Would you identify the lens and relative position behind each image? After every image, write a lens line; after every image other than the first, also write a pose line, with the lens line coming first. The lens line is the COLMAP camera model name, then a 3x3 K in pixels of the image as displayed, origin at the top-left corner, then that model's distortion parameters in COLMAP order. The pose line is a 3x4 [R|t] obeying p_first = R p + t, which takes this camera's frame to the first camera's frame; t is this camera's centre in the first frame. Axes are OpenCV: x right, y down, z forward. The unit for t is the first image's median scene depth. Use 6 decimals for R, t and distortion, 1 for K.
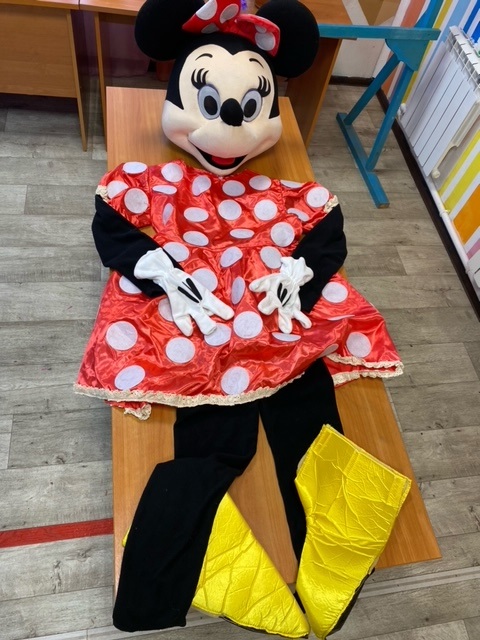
lens RADIAL K [[492.5, 0, 242.5], [0, 492.5, 319.3], [0, 0, 1]] dist [0.017955, -0.014703]
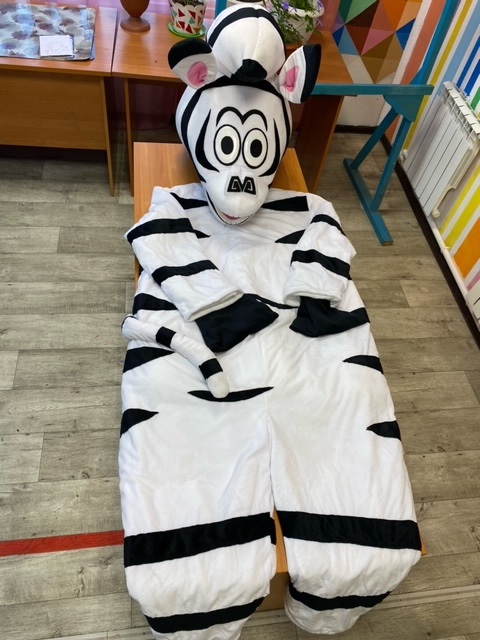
lens RADIAL K [[492.5, 0, 241.3], [0, 492.5, 319.1], [0, 0, 1]] dist [0.017955, -0.014703]
pose [[0.999244, -0.000528, -0.038871, 0.013917], [-0.002416, 0.997132, -0.075644, 0.018681], [0.038800, 0.075680, 0.996377, -0.078541]]
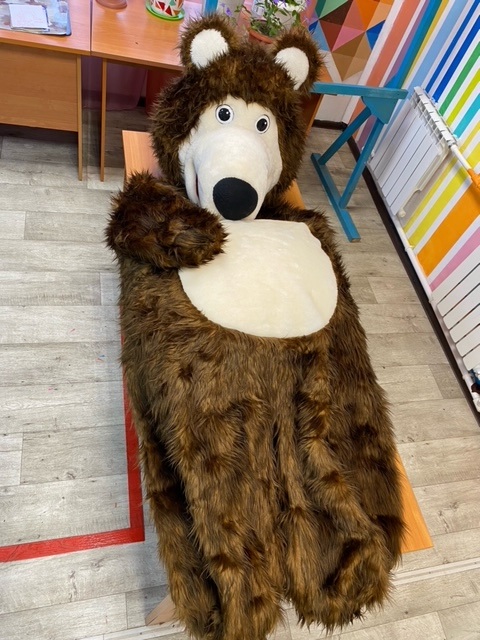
lens RADIAL K [[492.5, 0, 245.8], [0, 492.5, 318.8], [0, 0, 1]] dist [0.017955, -0.014703]
pose [[0.994696, 0.013376, 0.101987, -0.085391], [-0.009224, 0.999113, -0.041083, -0.007955], [-0.102446, 0.039924, 0.993937, -0.079730]]
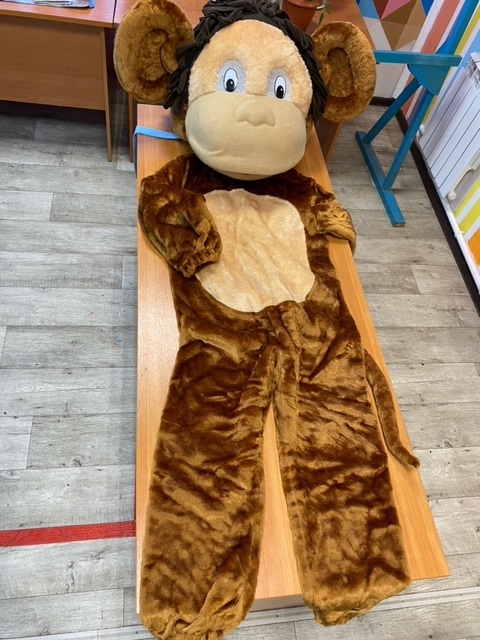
lens RADIAL K [[492.5, 0, 243.0], [0, 492.5, 318.9], [0, 0, 1]] dist [0.017955, -0.014703]
pose [[0.999110, 0.039457, -0.014923, -0.016070], [-0.039696, 0.999083, -0.016071, -0.008819], [0.014275, 0.016649, 0.999759, -0.021823]]
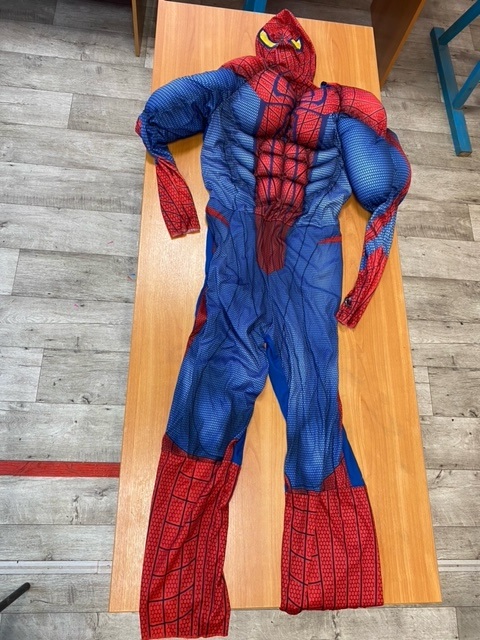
lens RADIAL K [[492.5, 0, 242.1], [0, 492.5, 320.4], [0, 0, 1]] dist [0.017955, -0.014703]
pose [[0.987453, 0.136489, -0.079424, 0.007864], [-0.117179, 0.970463, 0.210879, -0.101662], [0.105861, -0.198926, 0.974280, 0.055467]]
